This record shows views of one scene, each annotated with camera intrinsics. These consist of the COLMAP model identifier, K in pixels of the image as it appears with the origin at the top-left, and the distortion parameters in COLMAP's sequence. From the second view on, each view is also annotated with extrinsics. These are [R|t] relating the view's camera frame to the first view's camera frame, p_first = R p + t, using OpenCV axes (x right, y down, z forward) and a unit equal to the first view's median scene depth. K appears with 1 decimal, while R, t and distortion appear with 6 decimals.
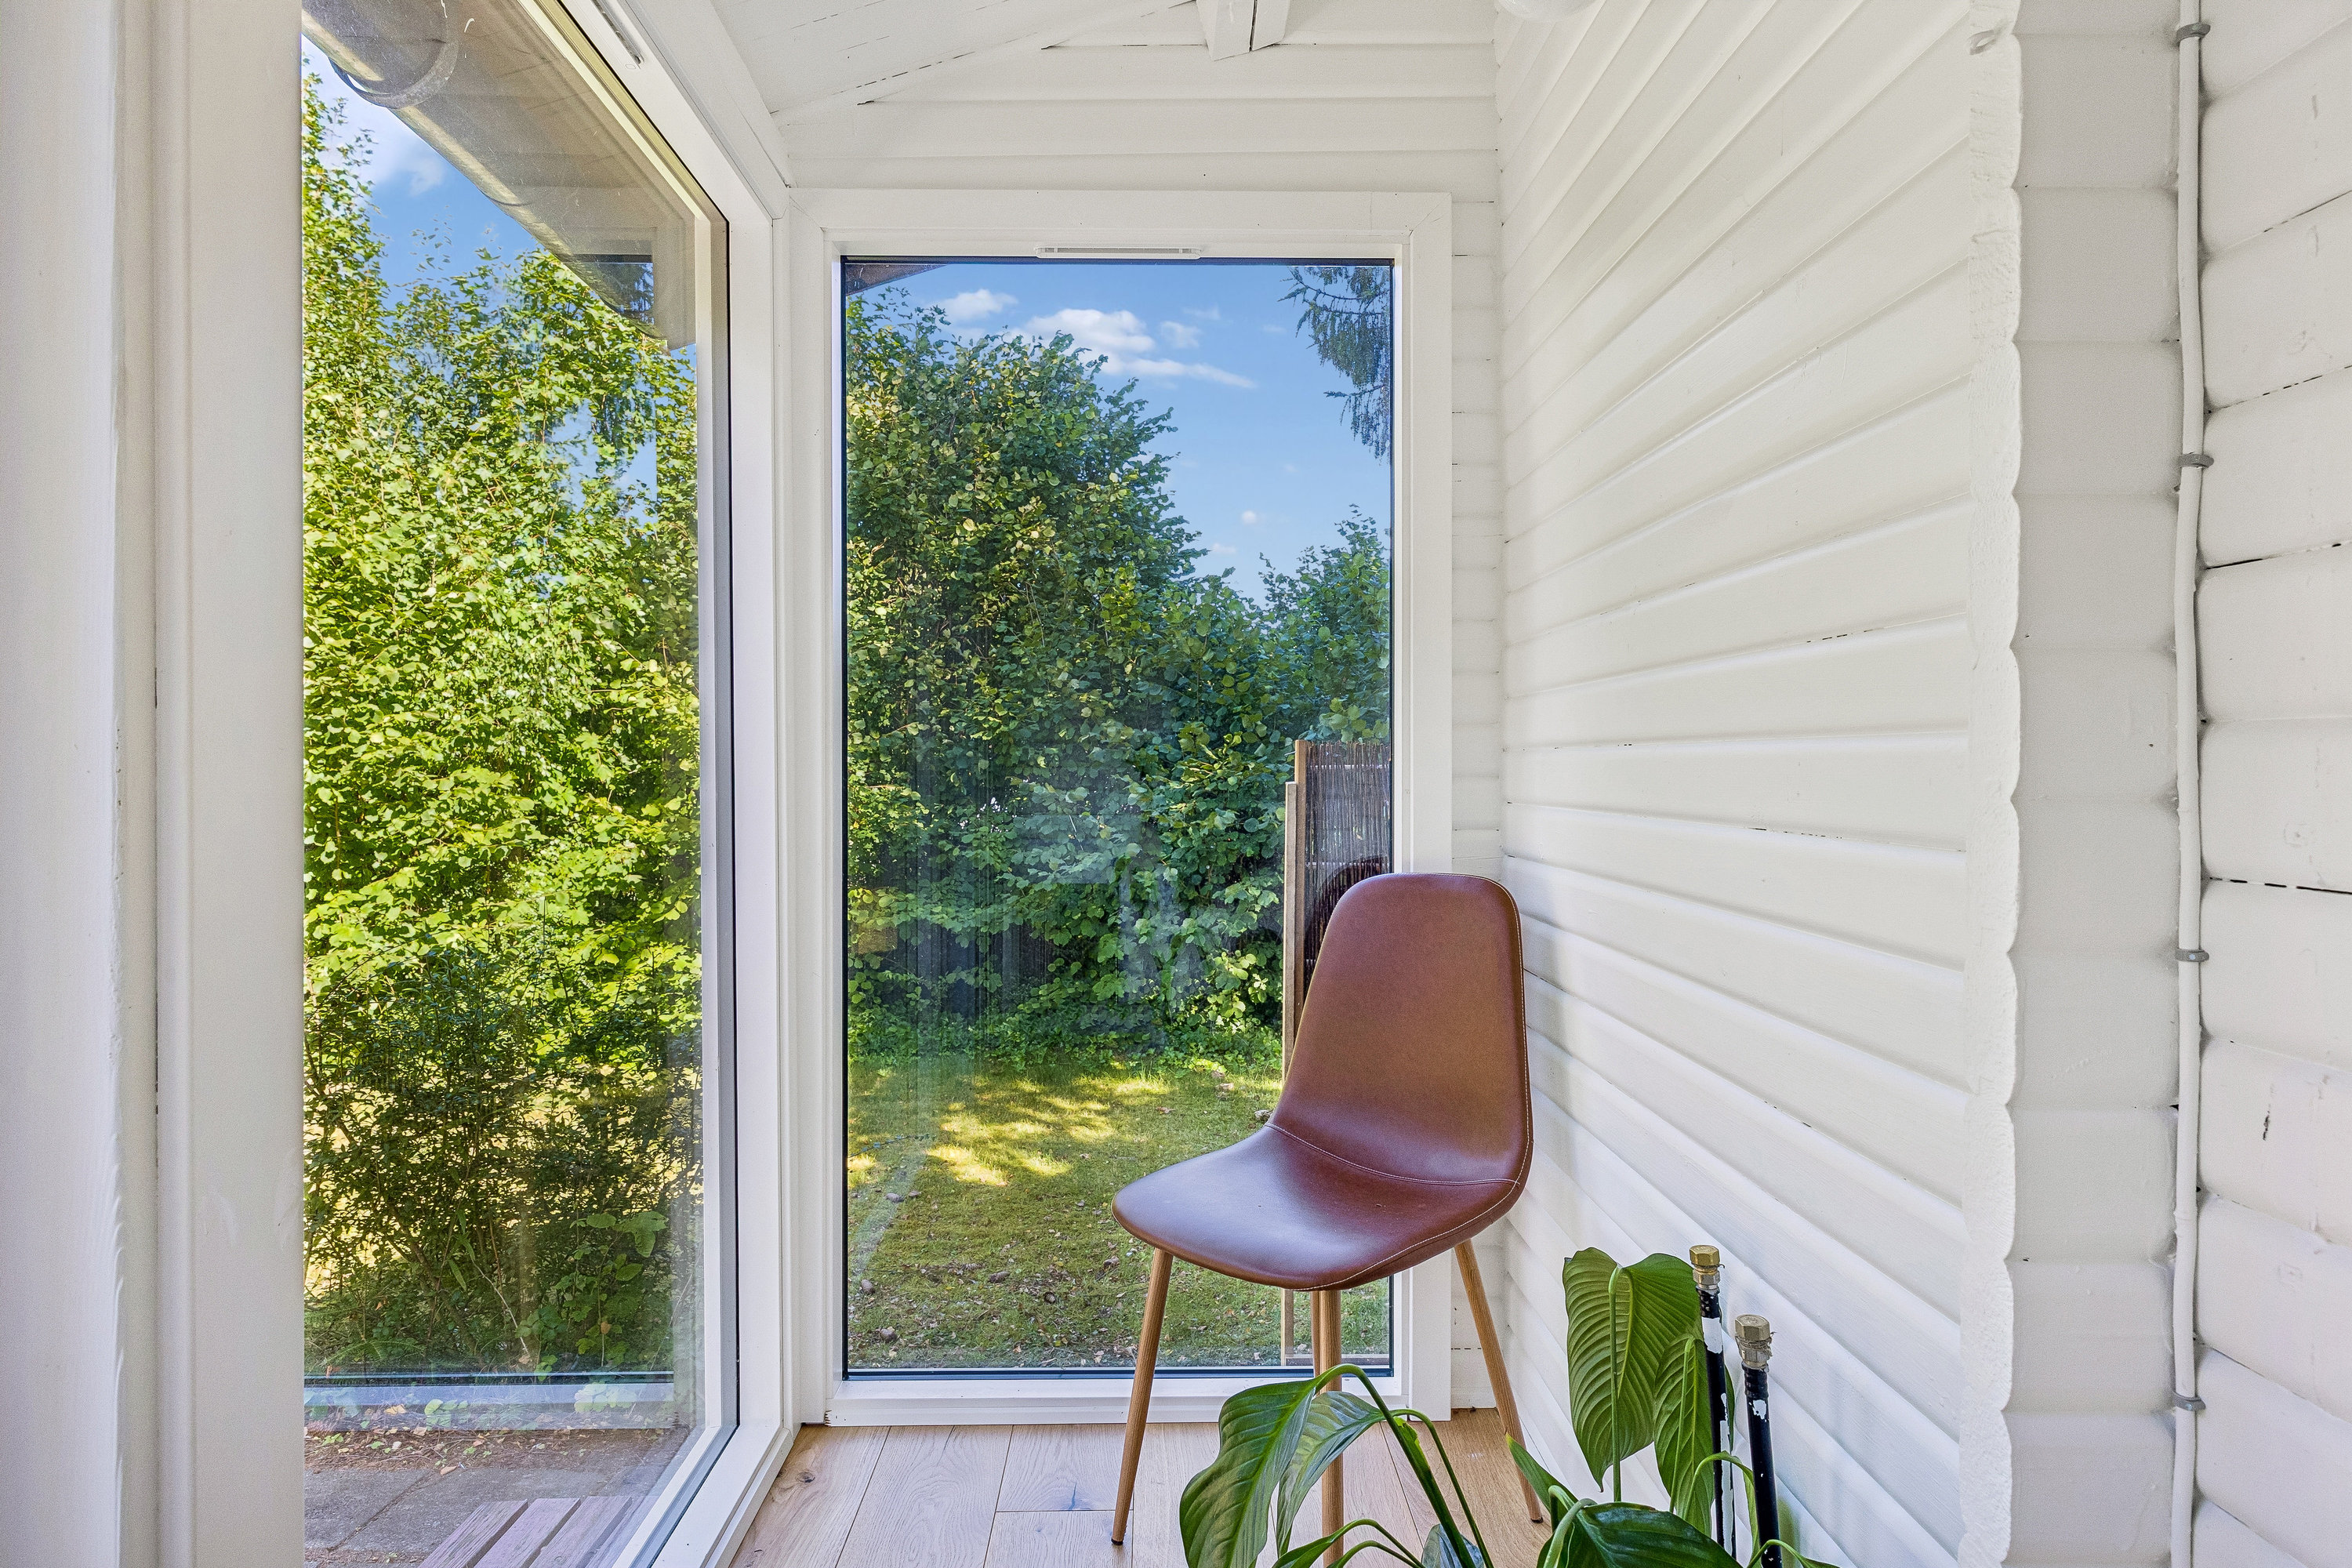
lens RADIAL K [[1338.7, 0, 1175.2], [0, 1338.7, 769.5], [0, 0, 1]] dist [0.003553, 0.000887]
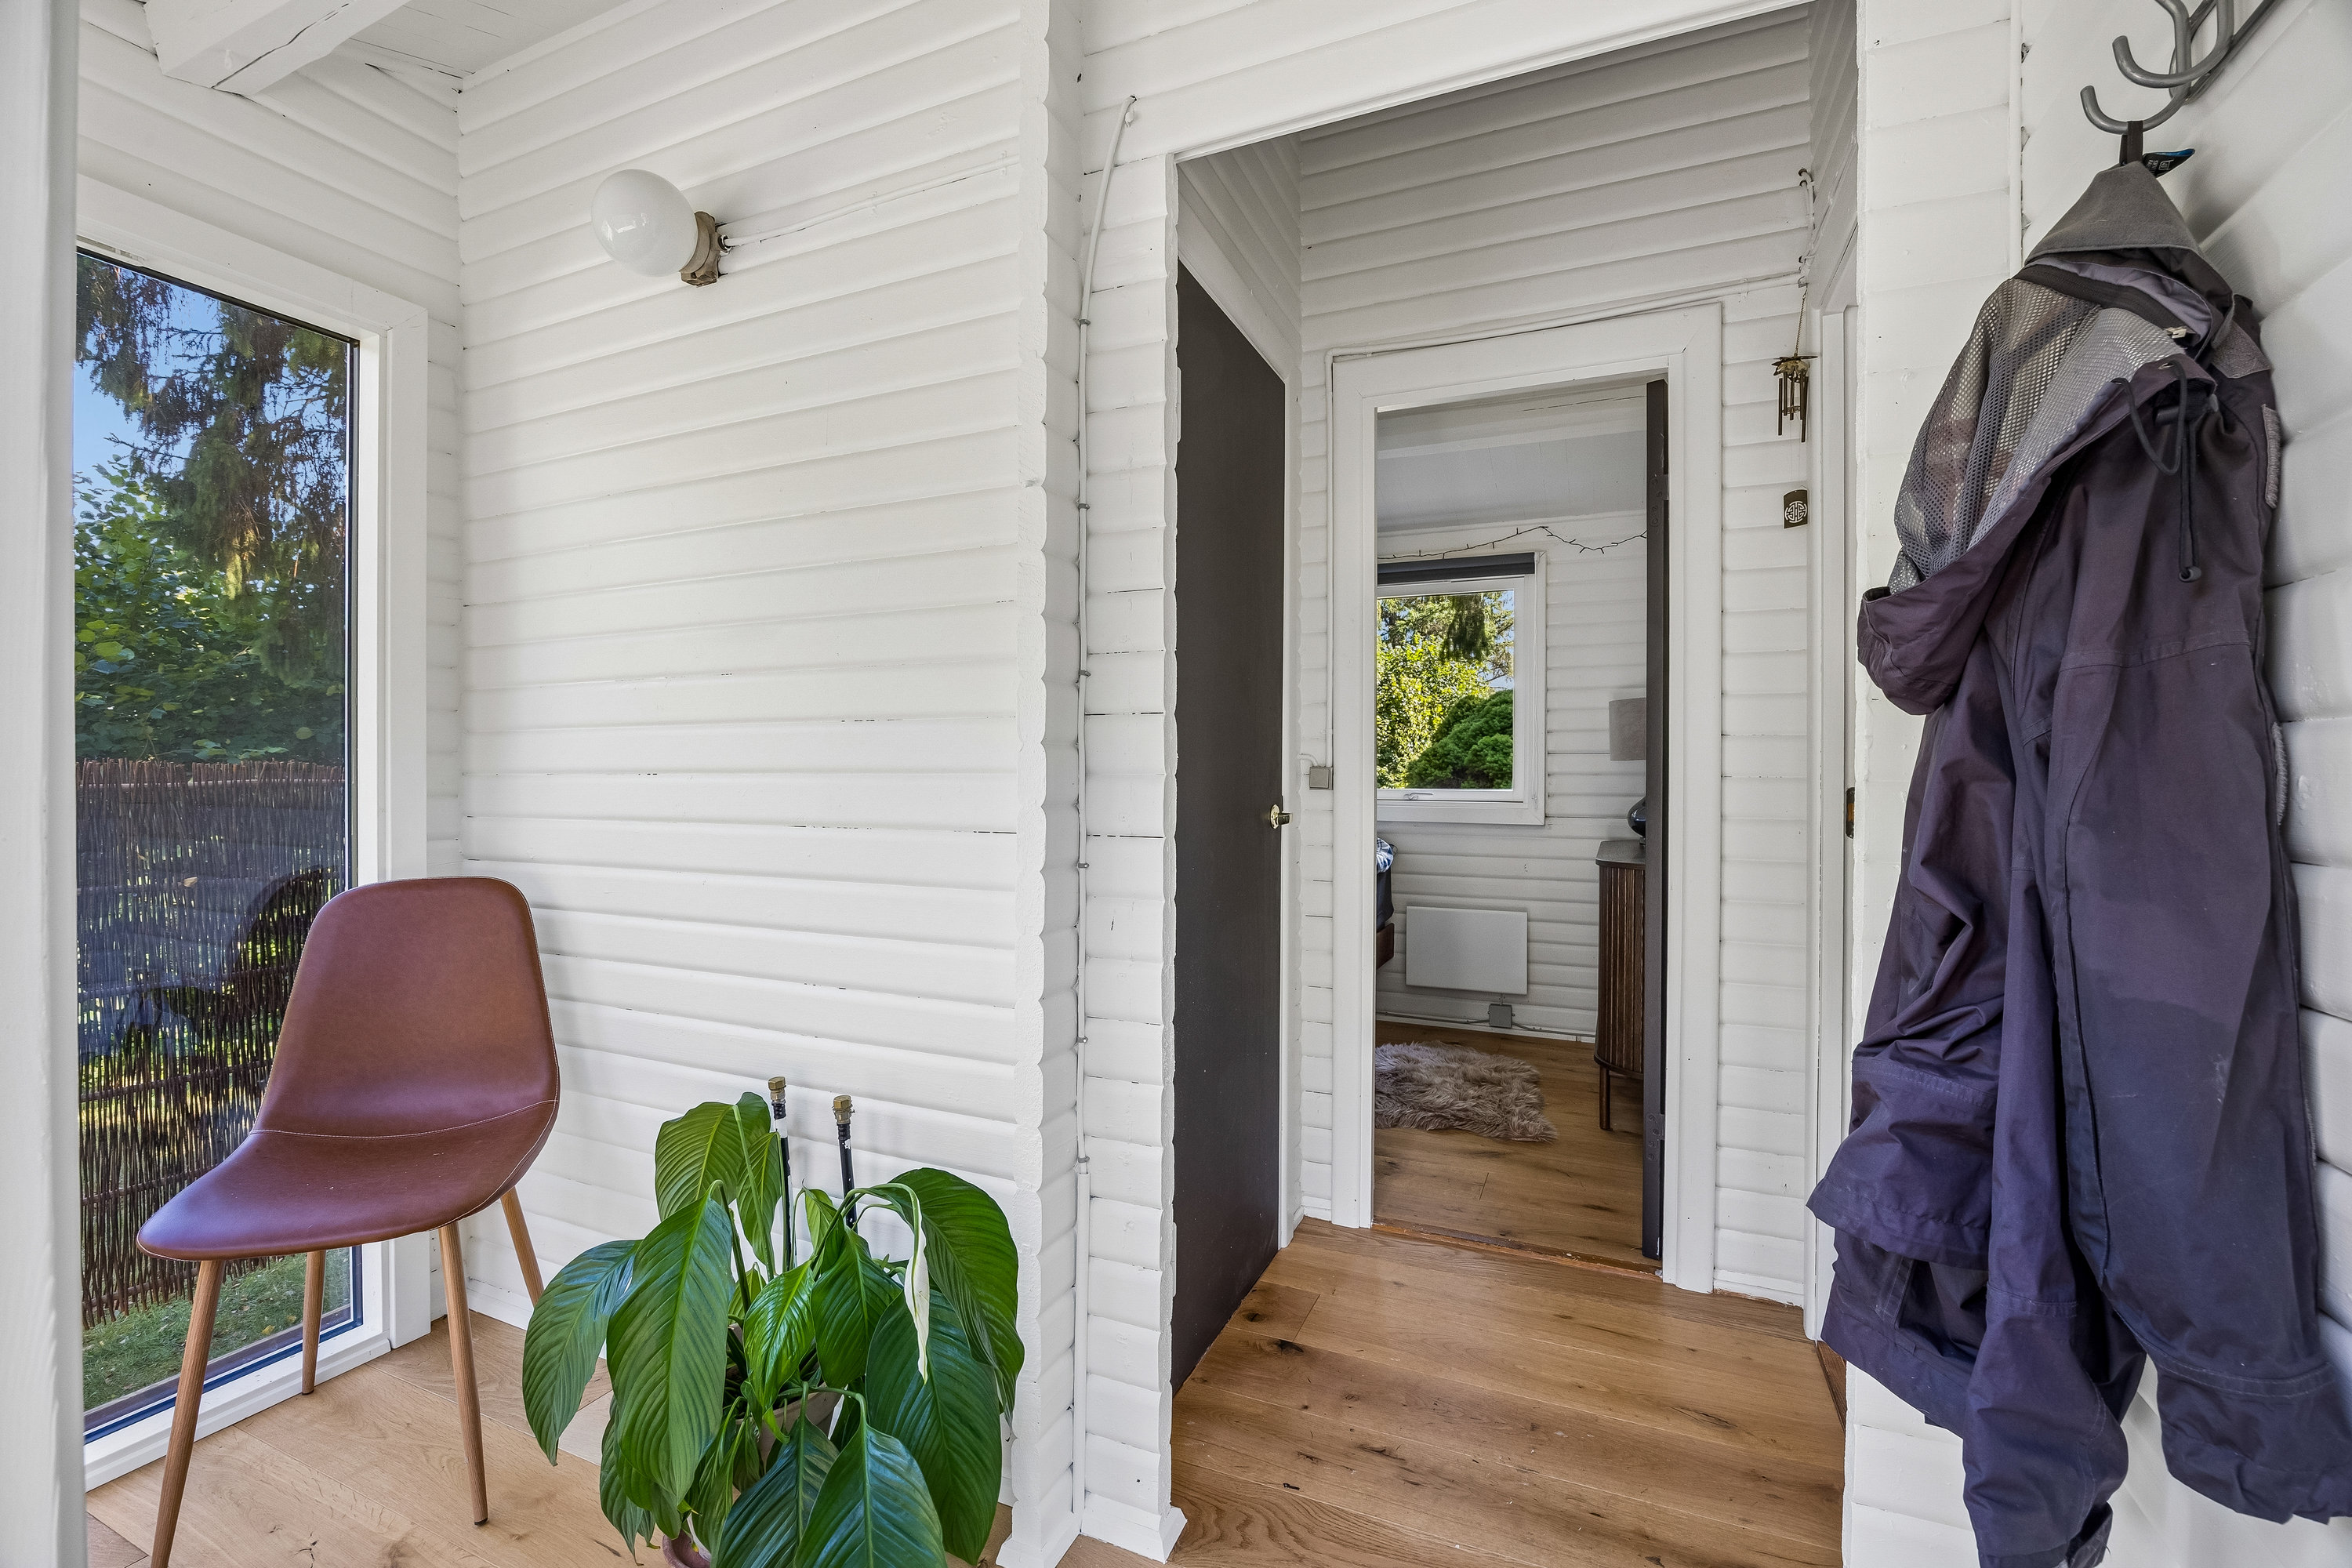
lens RADIAL K [[1027.5, 0, 1173.4], [0, 1027.5, 783.3], [0, 0, 1]] dist [0.000006, 0.000060]
pose [[0.424316, -0.003814, 0.905506, -0.550230], [0.000032, 0.999991, 0.004197, -0.015867], [-0.905514, -0.001752, 0.424312, 0.007302]]
